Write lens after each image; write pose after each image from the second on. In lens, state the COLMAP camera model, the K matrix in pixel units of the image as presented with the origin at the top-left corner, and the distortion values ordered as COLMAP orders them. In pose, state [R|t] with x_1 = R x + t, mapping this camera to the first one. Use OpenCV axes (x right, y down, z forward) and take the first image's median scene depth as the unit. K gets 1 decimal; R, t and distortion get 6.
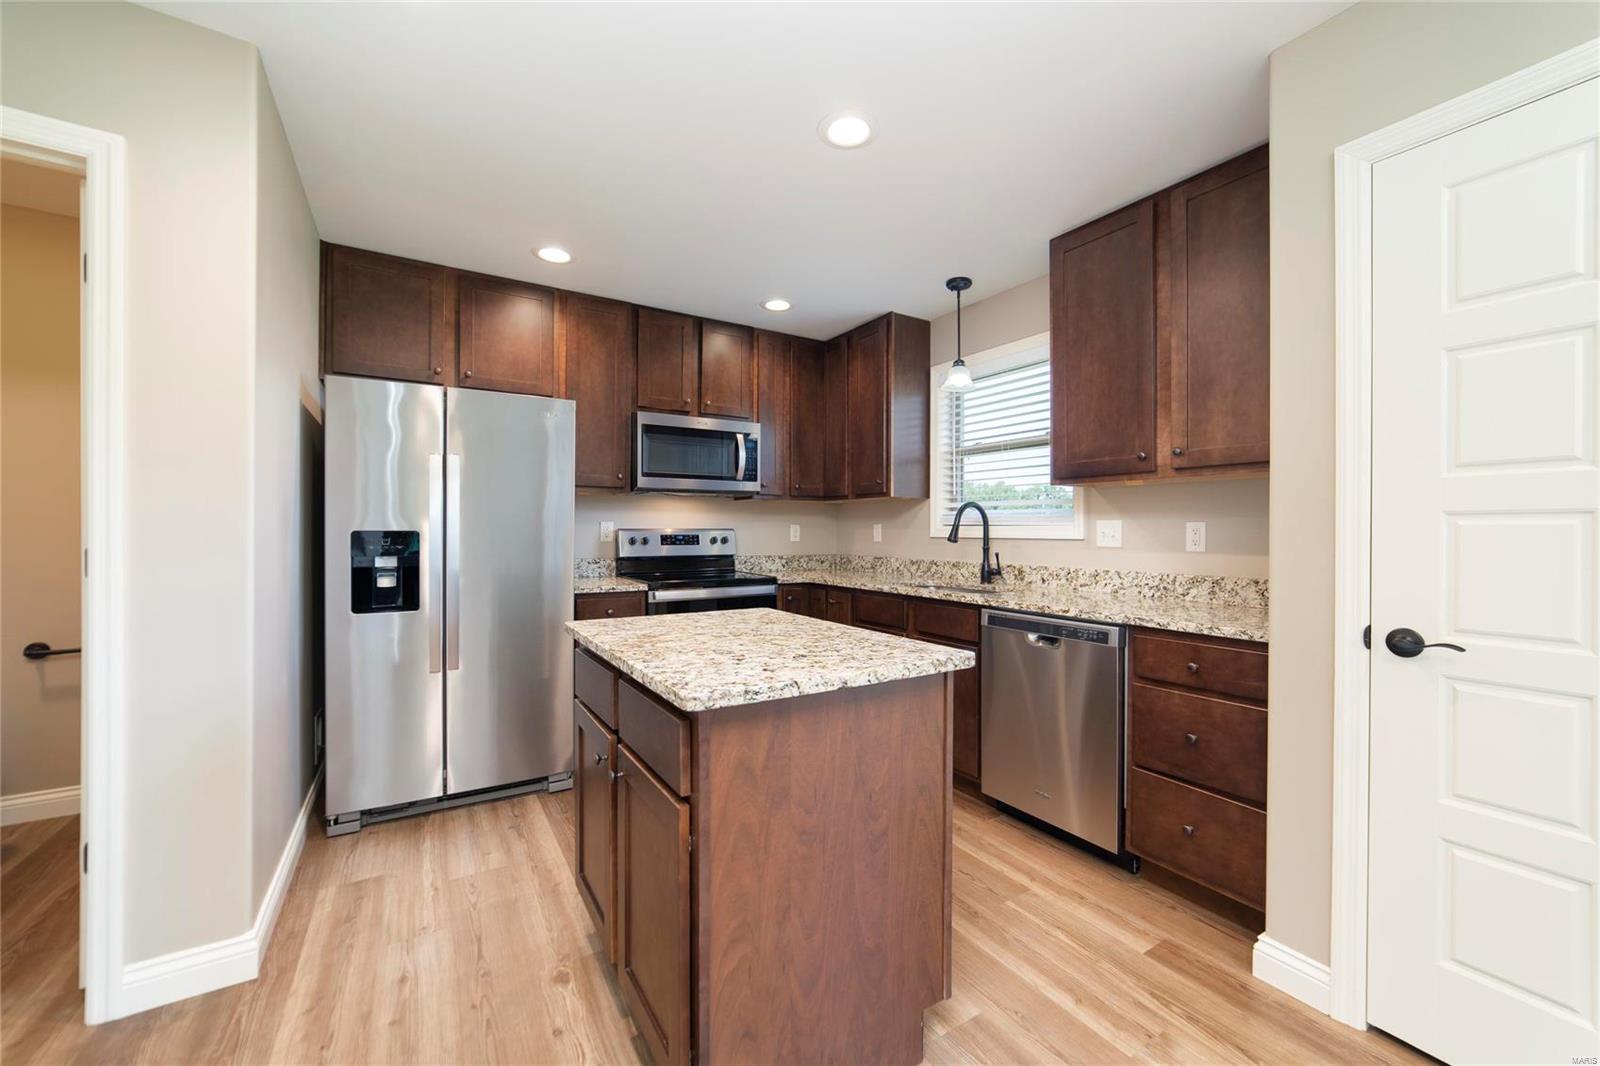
lens RADIAL K [[631.4, 0, 812.6], [0, 631.4, 530.2], [0, 0, 1]] dist [-0.022190, 0.011862]
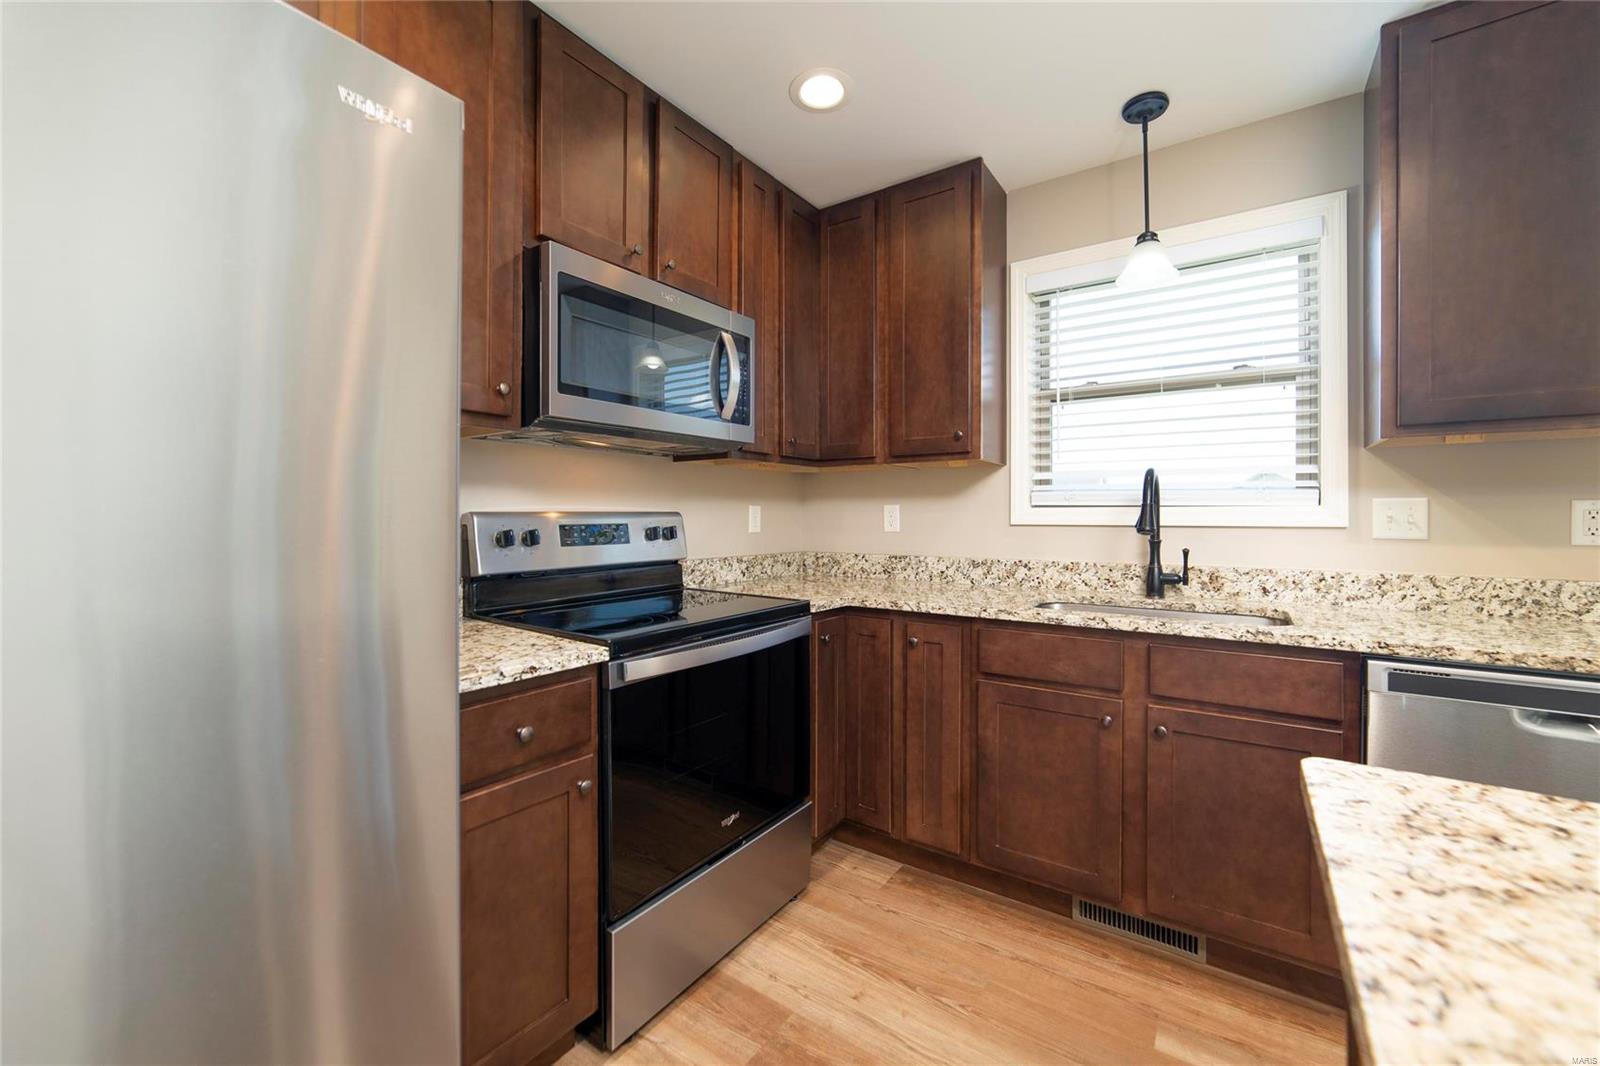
lens RADIAL K [[631.2, 0, 808.8], [0, 631.2, 517.5], [0, 0, 1]] dist [-0.008398, -0.000098]
pose [[0.919213, -0.004657, 0.393733, -0.302677], [0.002837, 0.999982, 0.005203, -0.000265], [-0.393751, -0.003666, 0.919210, 0.564184]]
